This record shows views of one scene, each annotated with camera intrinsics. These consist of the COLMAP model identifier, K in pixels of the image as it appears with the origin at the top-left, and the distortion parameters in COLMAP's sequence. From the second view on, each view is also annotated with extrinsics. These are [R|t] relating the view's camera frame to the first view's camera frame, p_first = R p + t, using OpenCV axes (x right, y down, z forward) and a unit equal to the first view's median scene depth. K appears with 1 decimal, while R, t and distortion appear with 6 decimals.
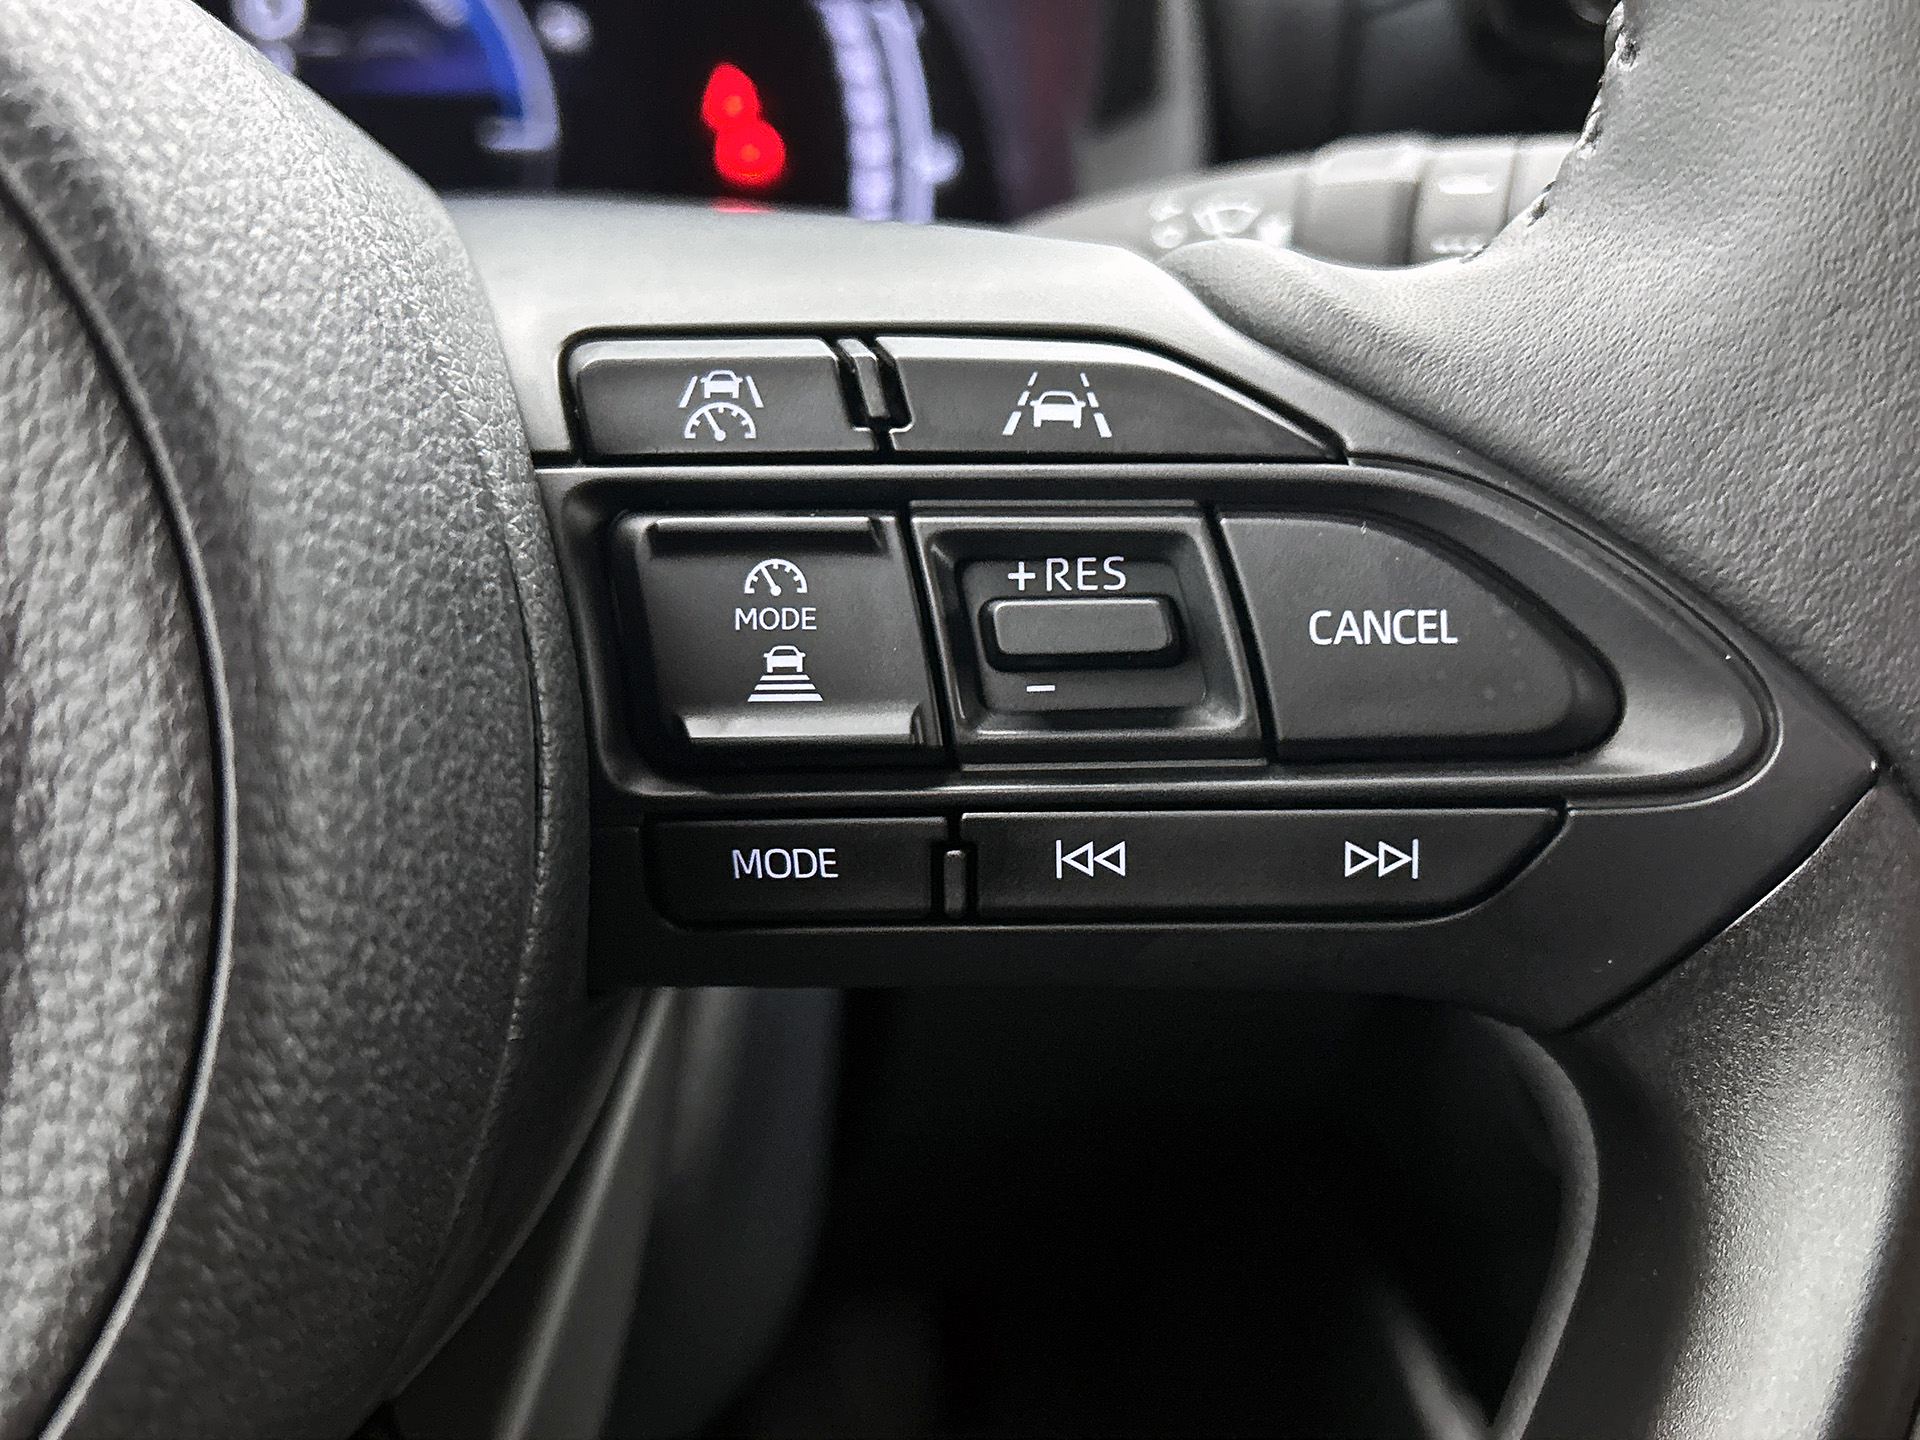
lens RADIAL K [[2016.2, 0, 956.2], [0, 2016.2, 724.3], [0, 0, 1]] dist [0.054431, 0.000000]
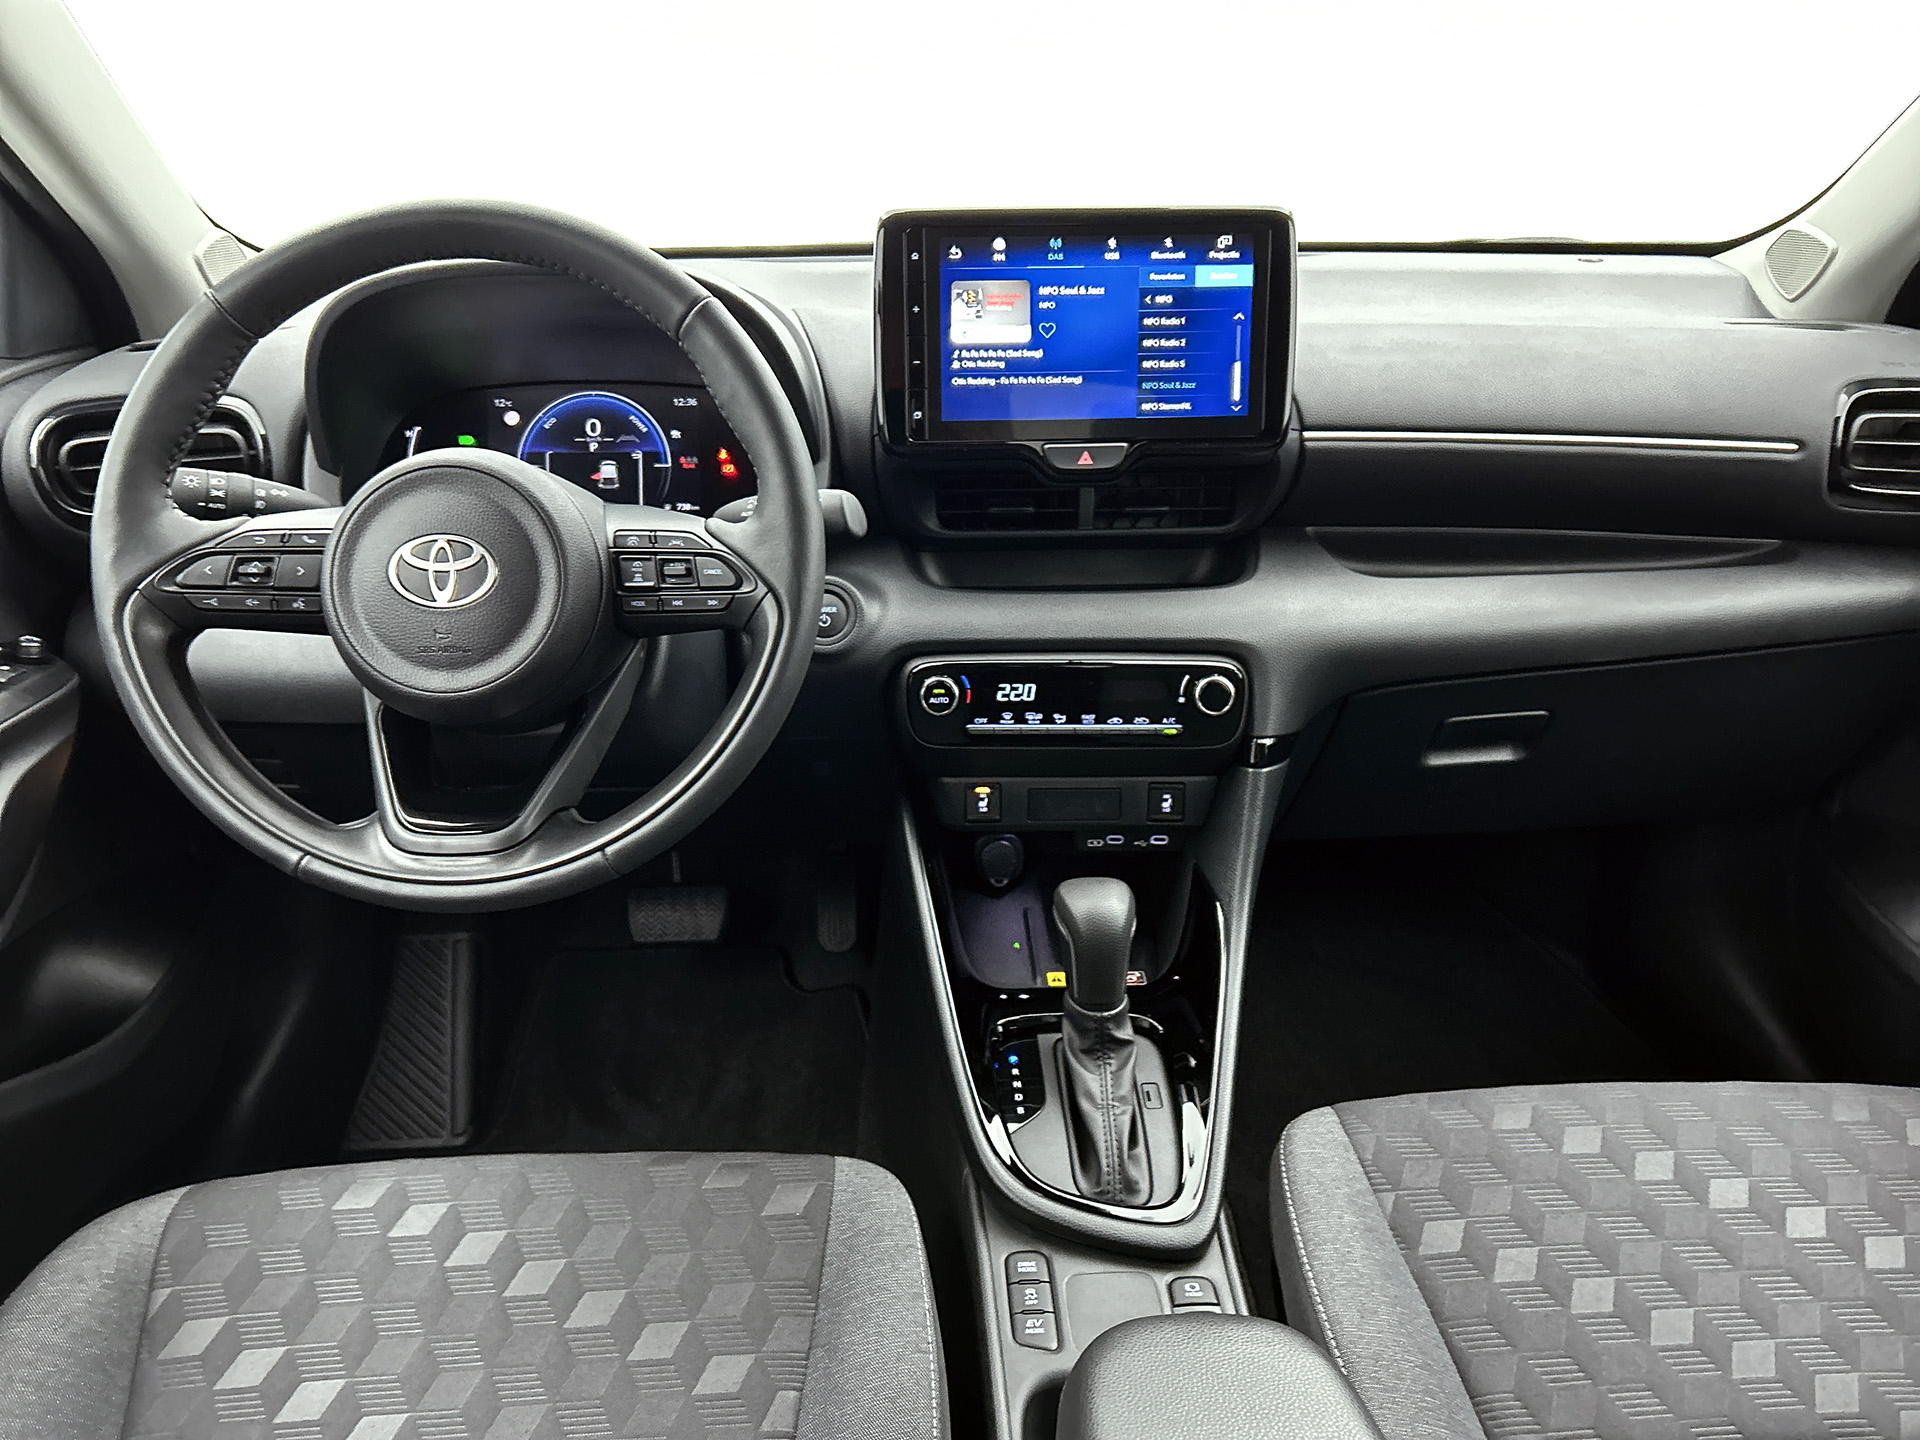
lens RADIAL K [[1449.6, 0, 959.8], [0, 1449.6, 707.0], [0, 0, 1]] dist [0.029988, -0.016872]
pose [[0.995671, 0.032143, -0.087207, 1.561711], [-0.034508, 0.999073, -0.025749, 0.544962], [0.086299, 0.028647, 0.995857, -4.163918]]
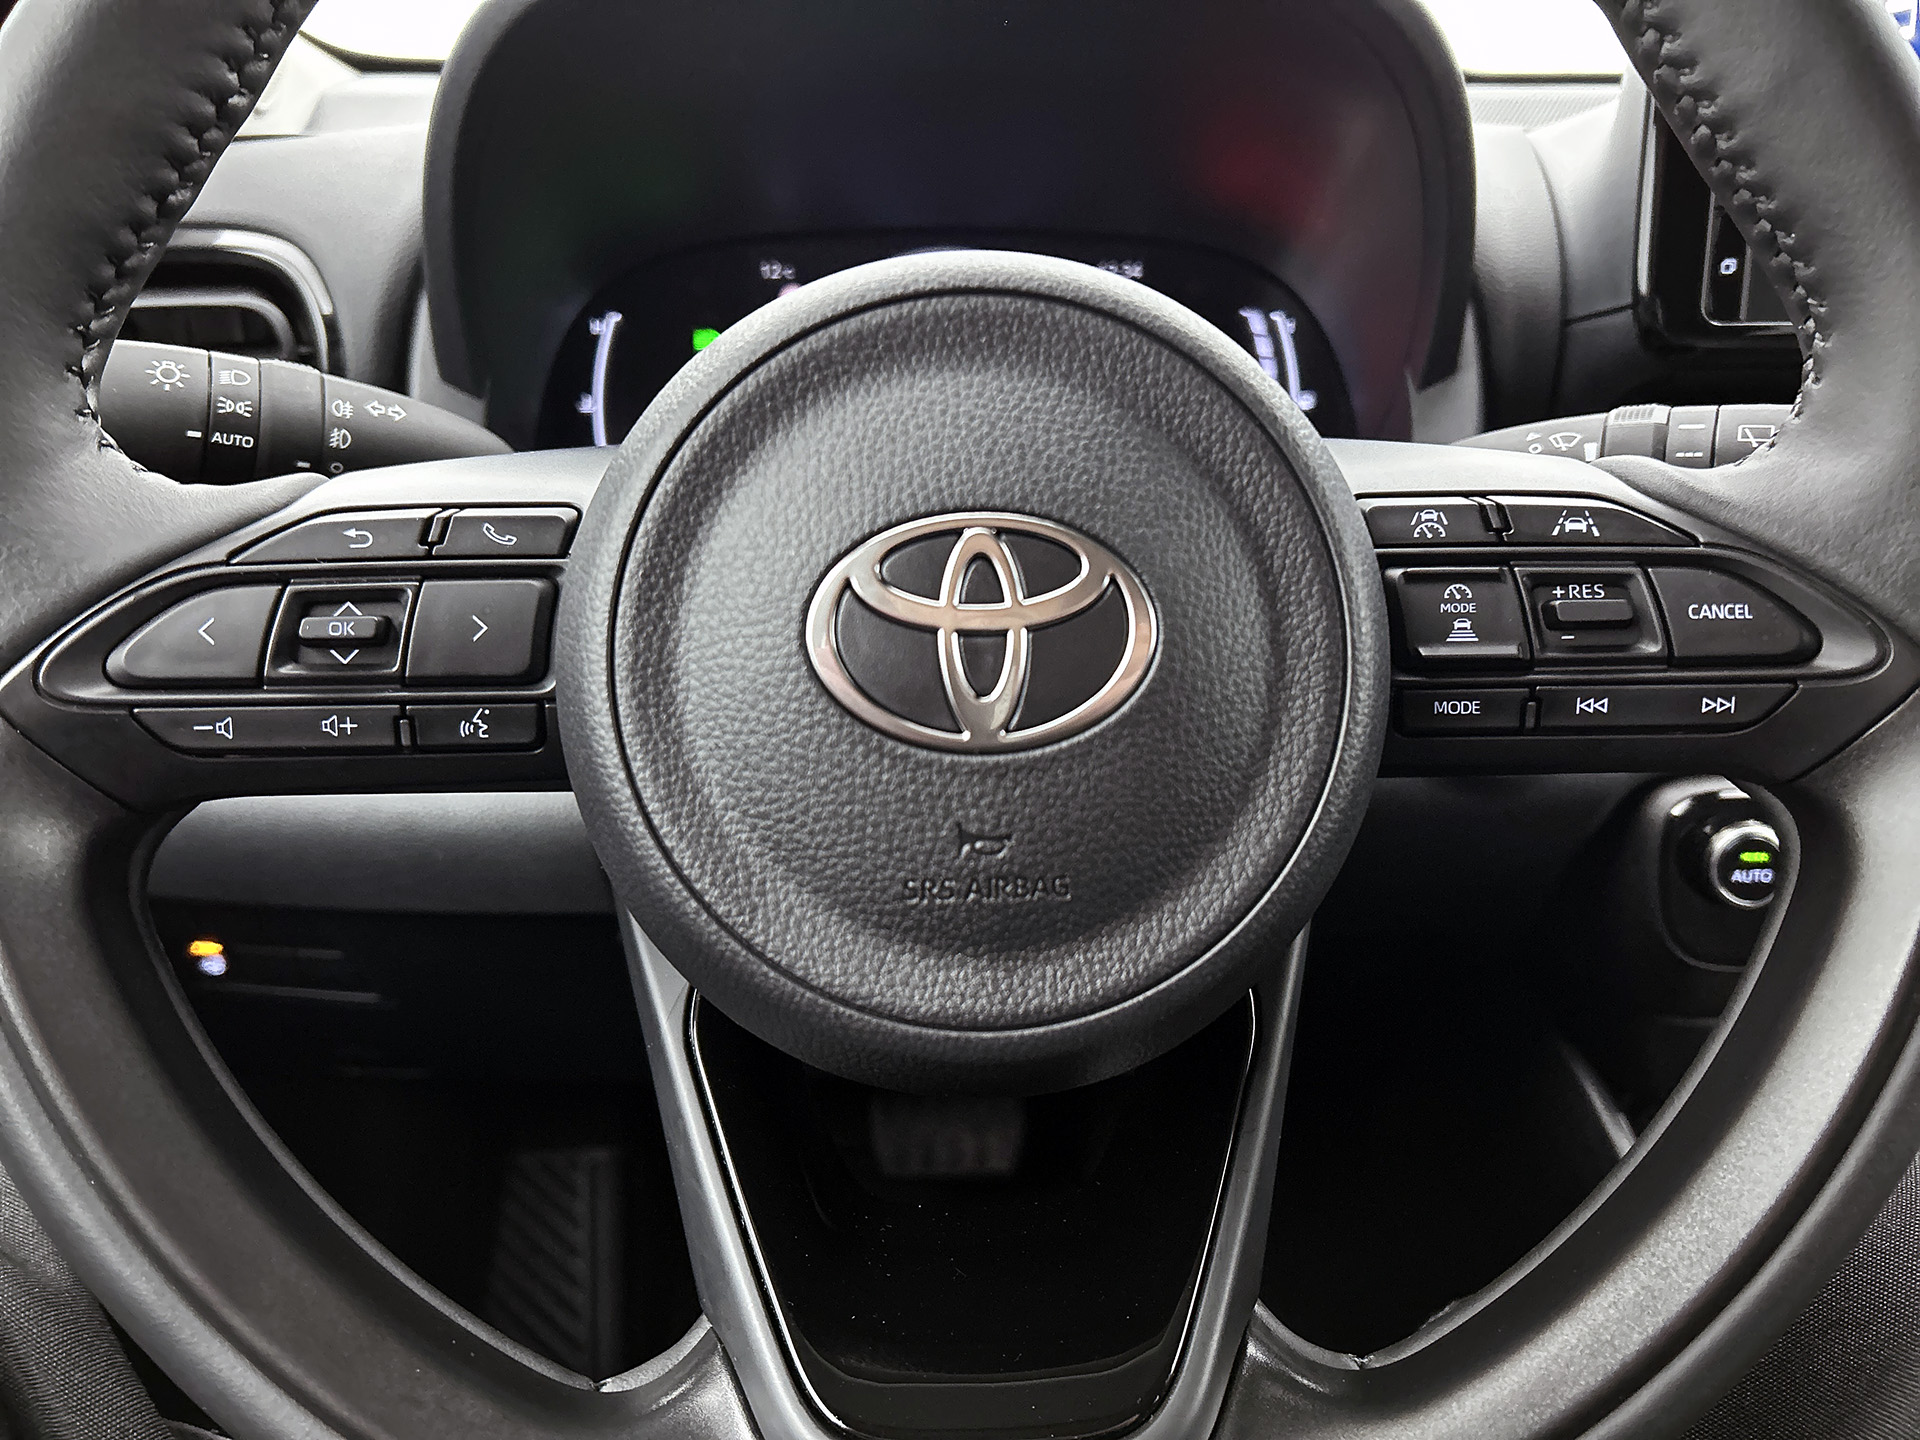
lens RADIAL K [[1449.6, 0, 963.7], [0, 1449.6, 730.5], [0, 0, 1]] dist [0.029988, -0.016872]
pose [[0.995514, 0.017395, -0.092997, -0.530190], [-0.020268, 0.999343, -0.030040, 0.166002], [0.092413, 0.031790, 0.995213, -0.845617]]
